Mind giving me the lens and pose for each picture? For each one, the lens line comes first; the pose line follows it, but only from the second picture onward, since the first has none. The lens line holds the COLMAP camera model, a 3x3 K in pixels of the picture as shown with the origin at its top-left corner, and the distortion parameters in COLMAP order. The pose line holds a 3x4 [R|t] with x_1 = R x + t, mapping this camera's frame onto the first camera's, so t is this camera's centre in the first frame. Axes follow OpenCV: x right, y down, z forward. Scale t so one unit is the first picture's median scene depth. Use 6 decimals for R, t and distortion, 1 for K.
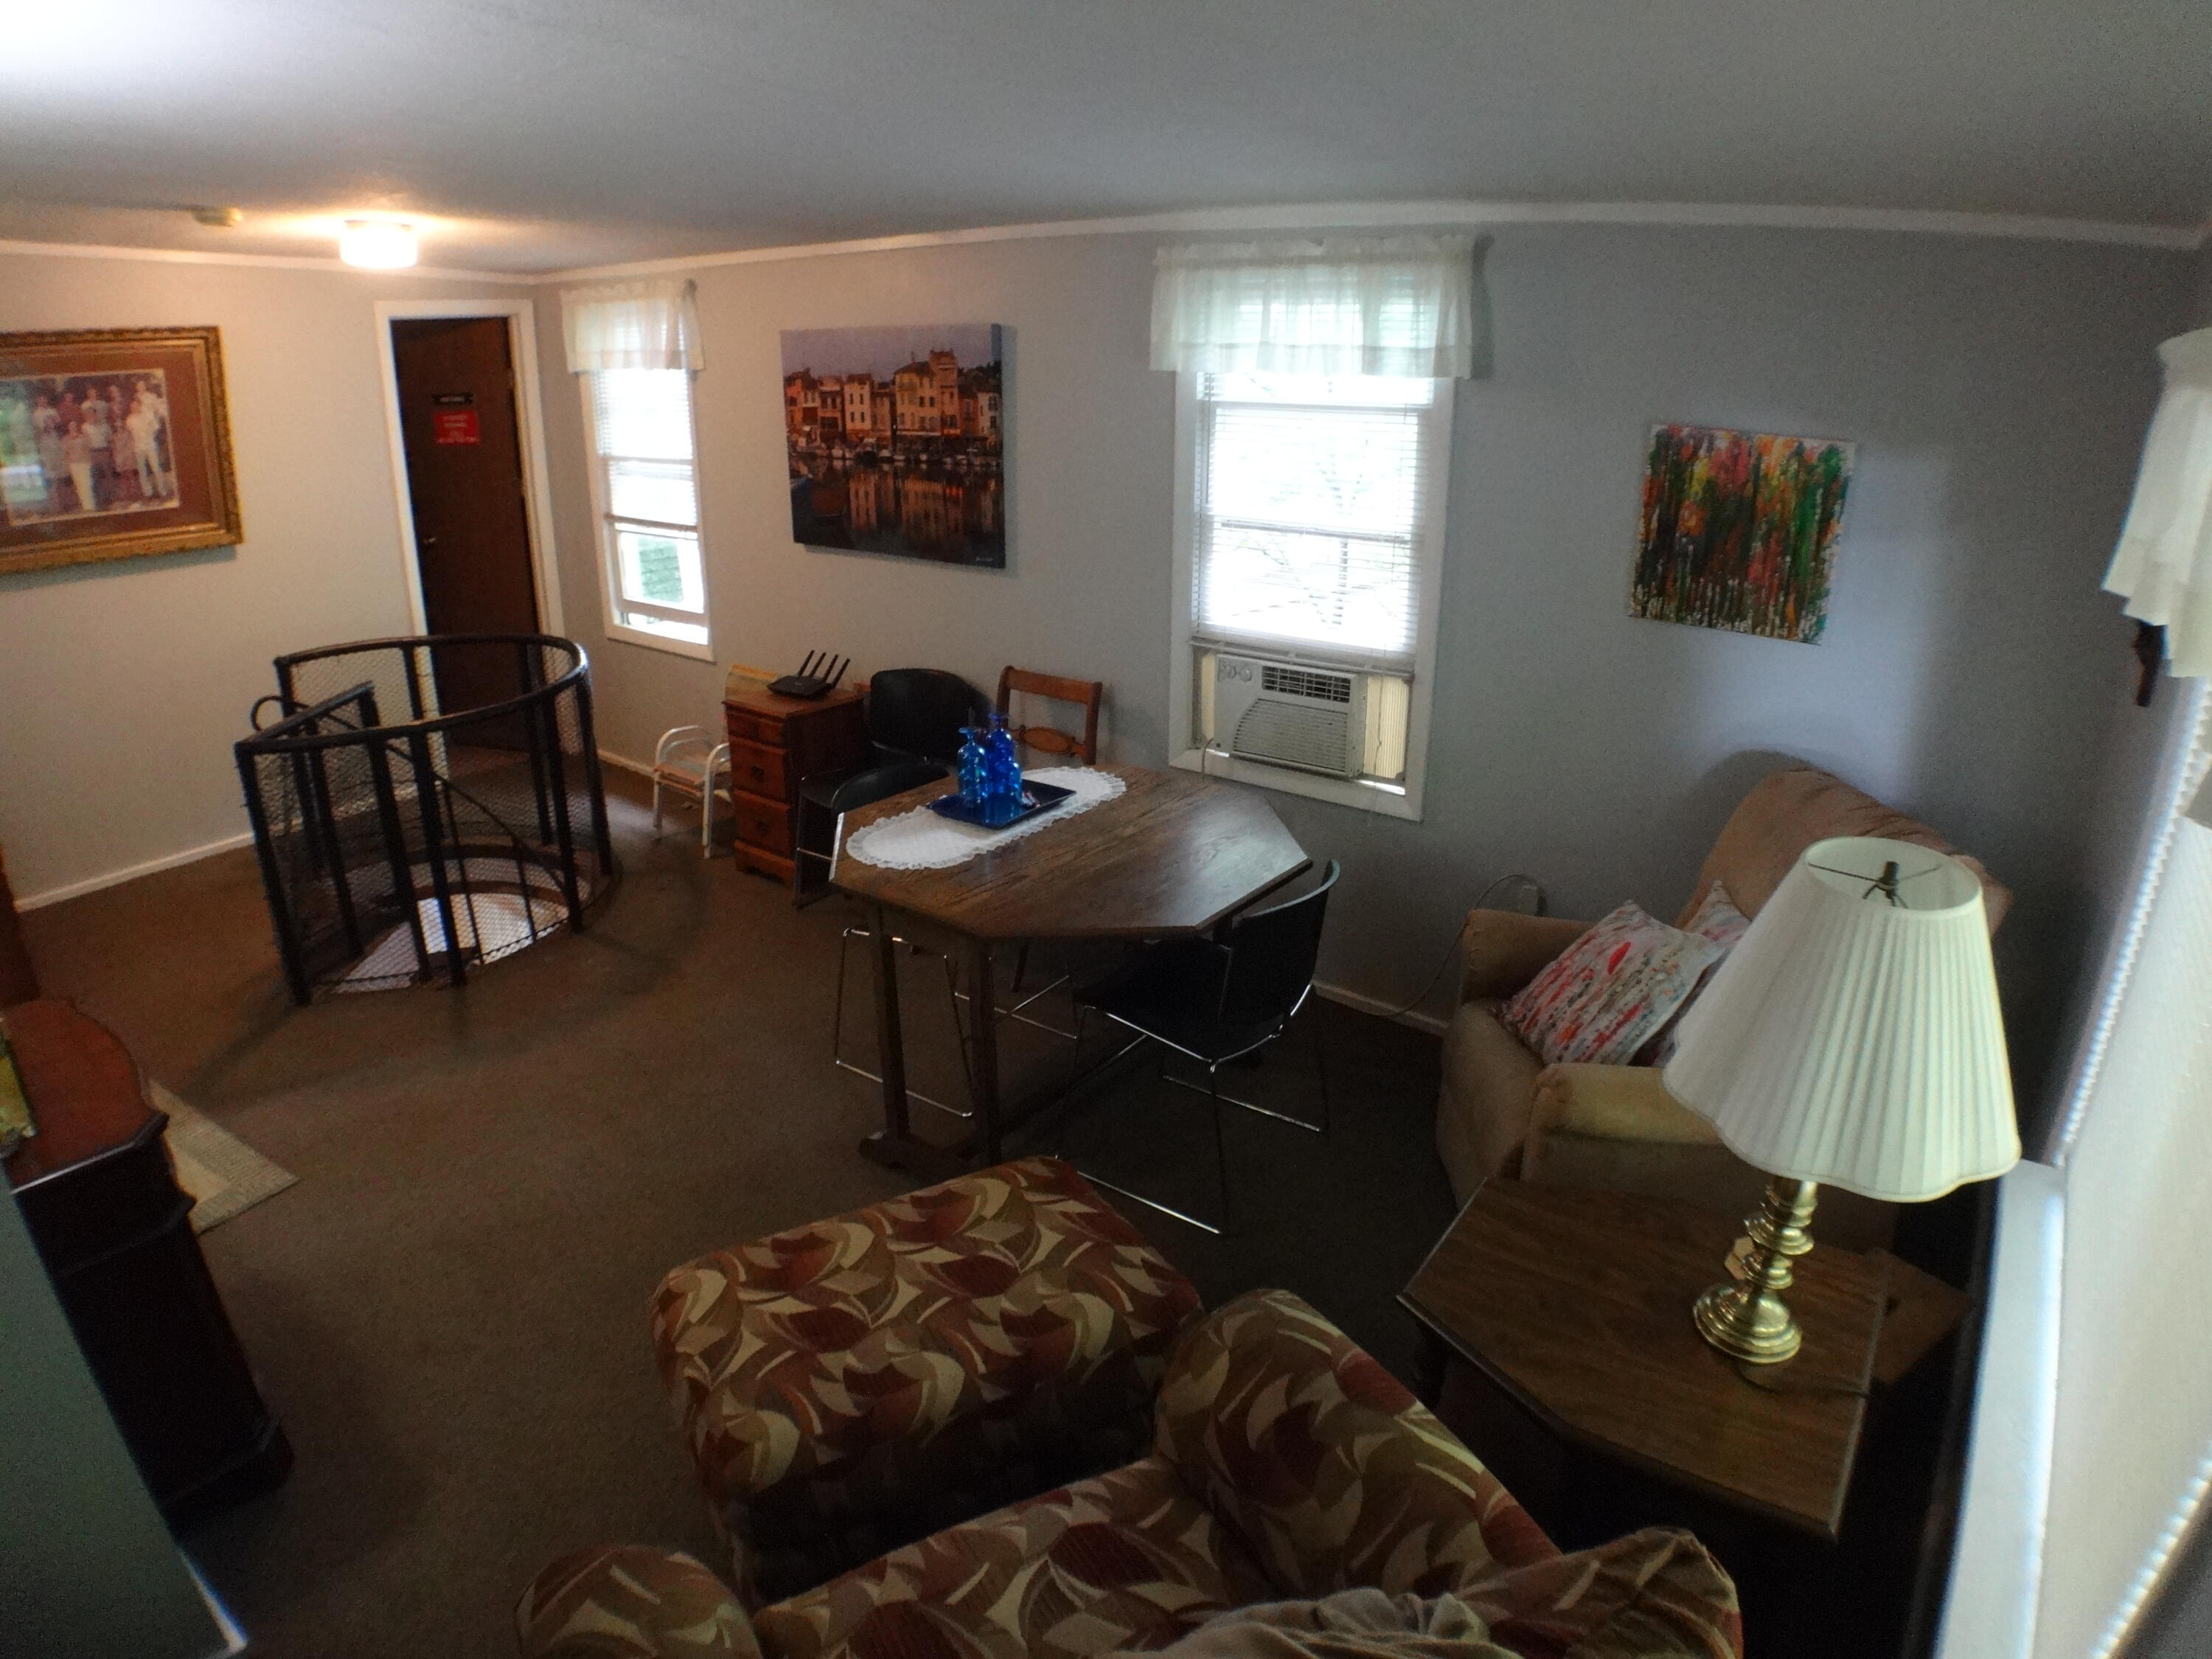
lens RADIAL K [[1295.1, 0, 1108.9], [0, 1295.1, 836.9], [0, 0, 1]] dist [-0.139799, 0.012993]
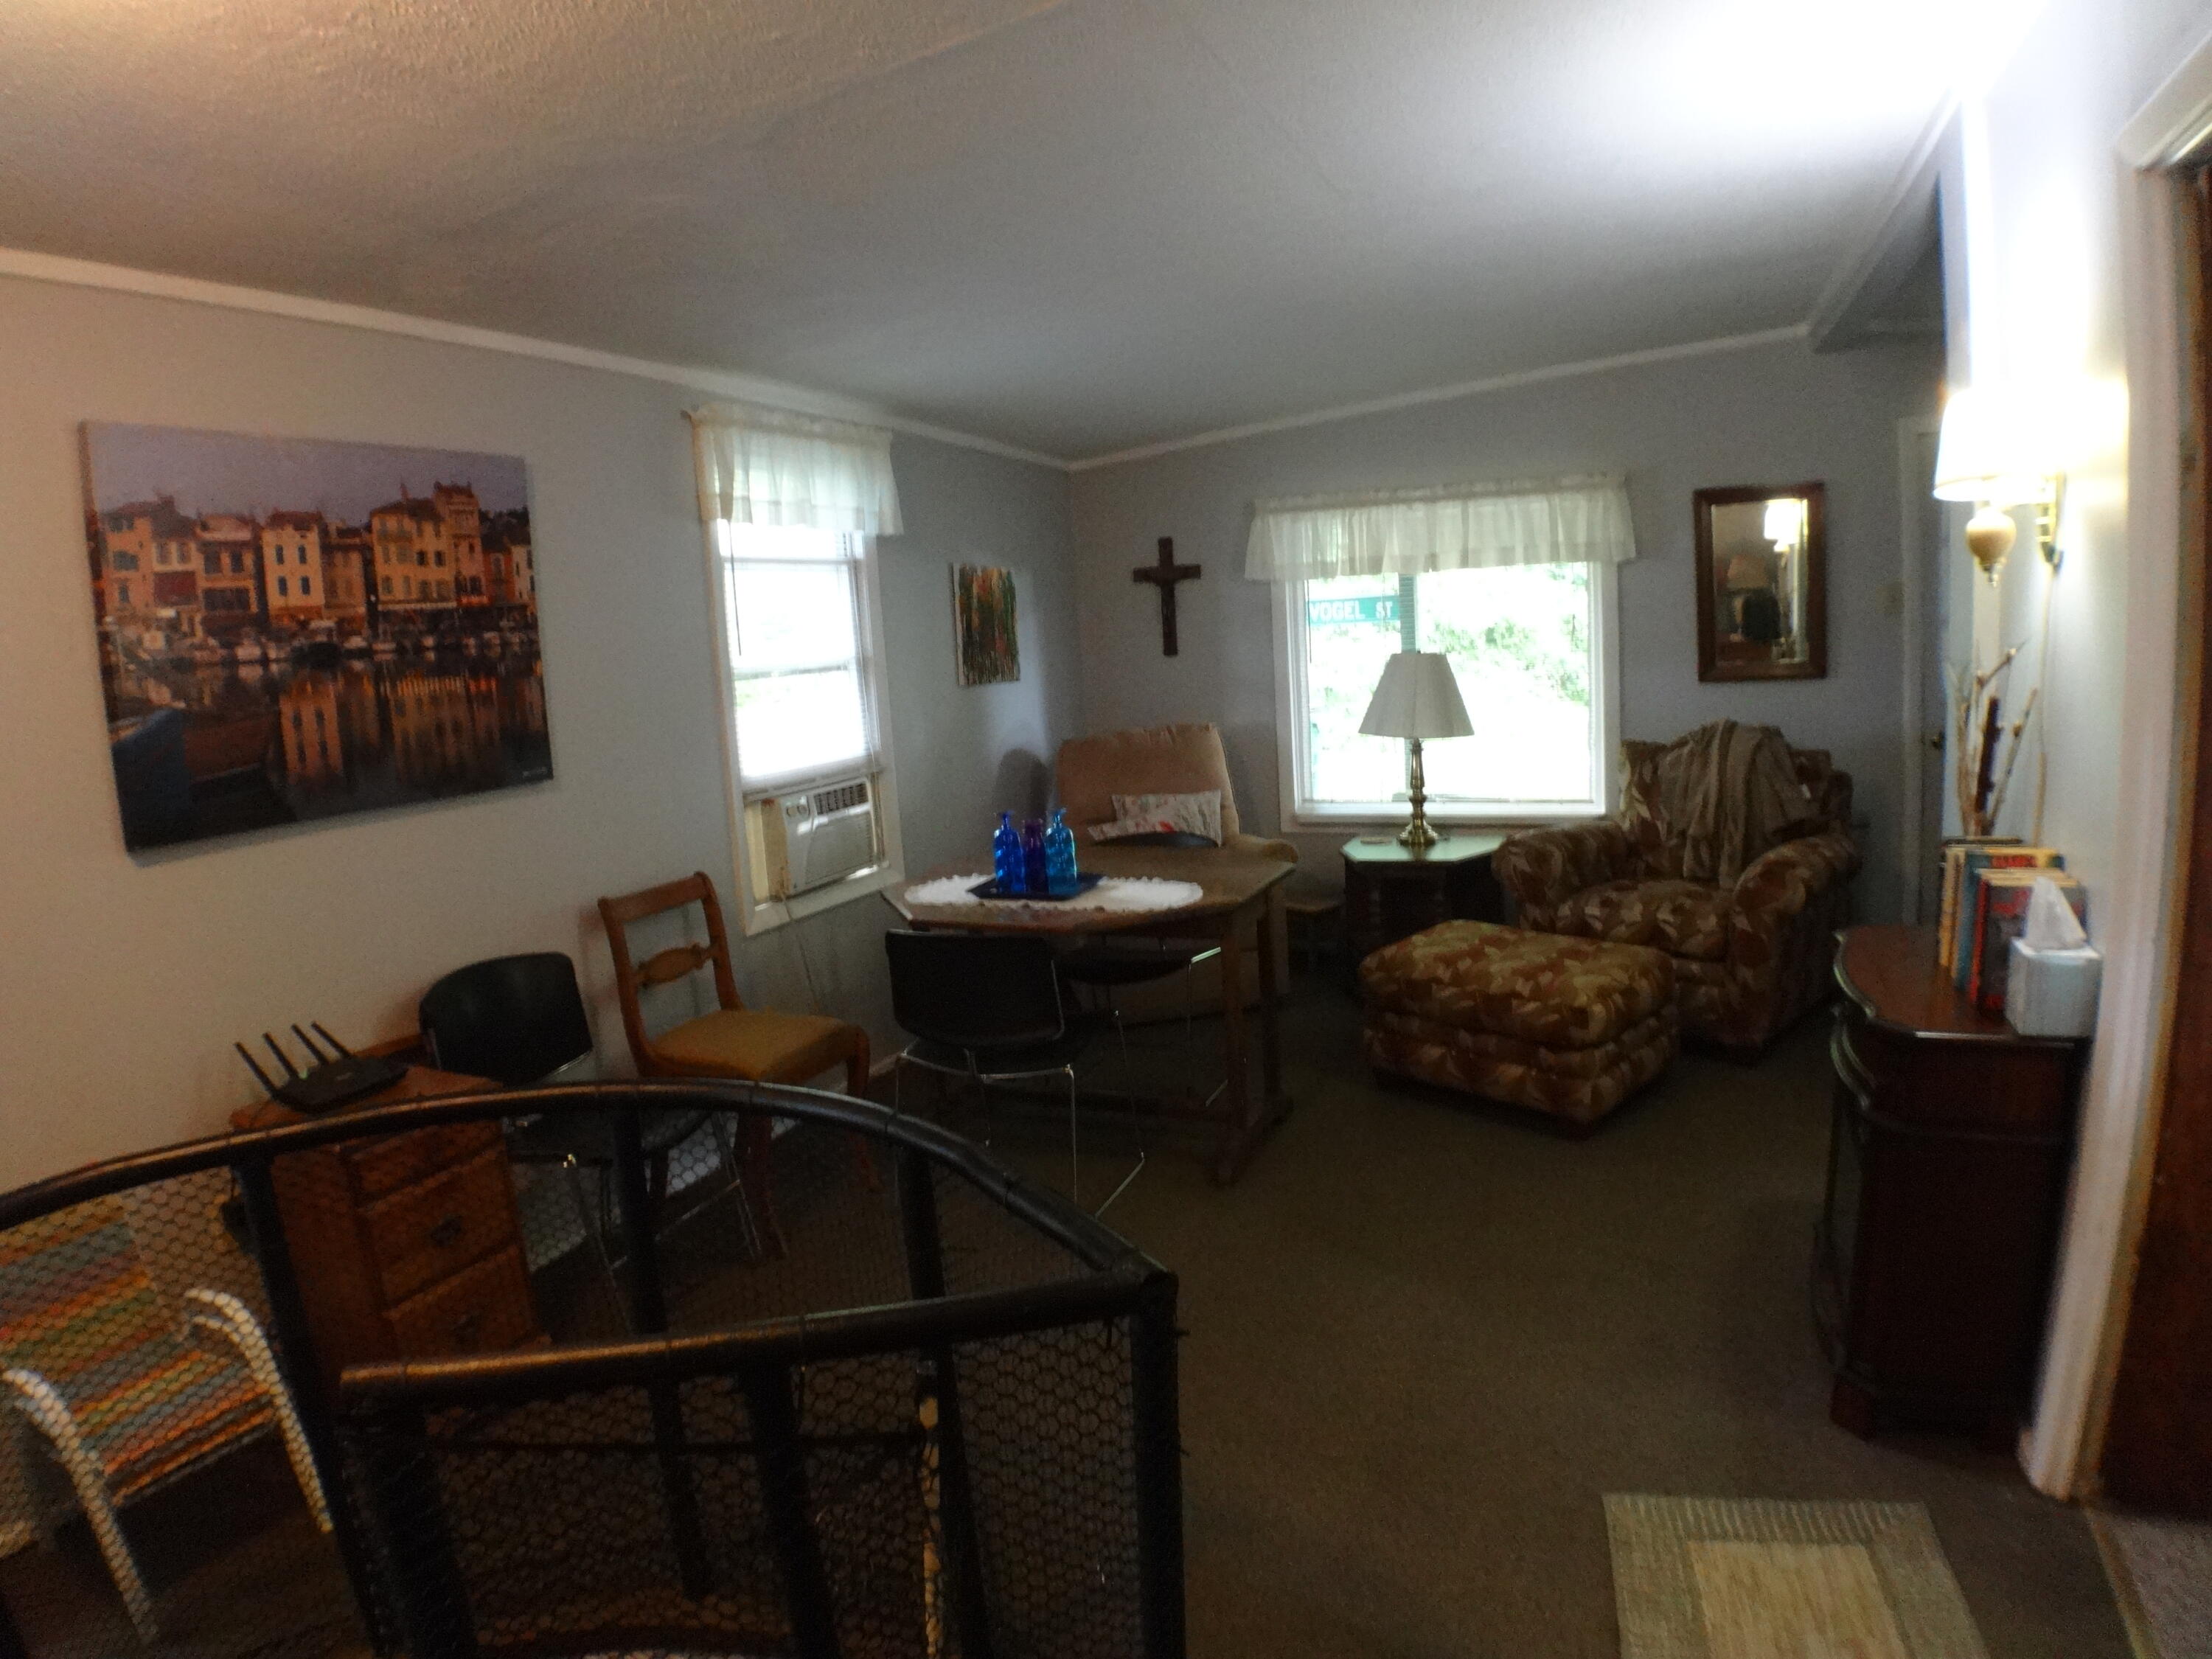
lens RADIAL K [[1295.1, 0, 1102.6], [0, 1295.1, 826.5], [0, 0, 1]] dist [-0.139799, 0.012993]
pose [[-0.213413, -0.148701, 0.965579, -0.839360], [0.382159, 0.896889, 0.222588, -0.220869], [-0.899116, 0.416508, -0.134580, 0.809383]]
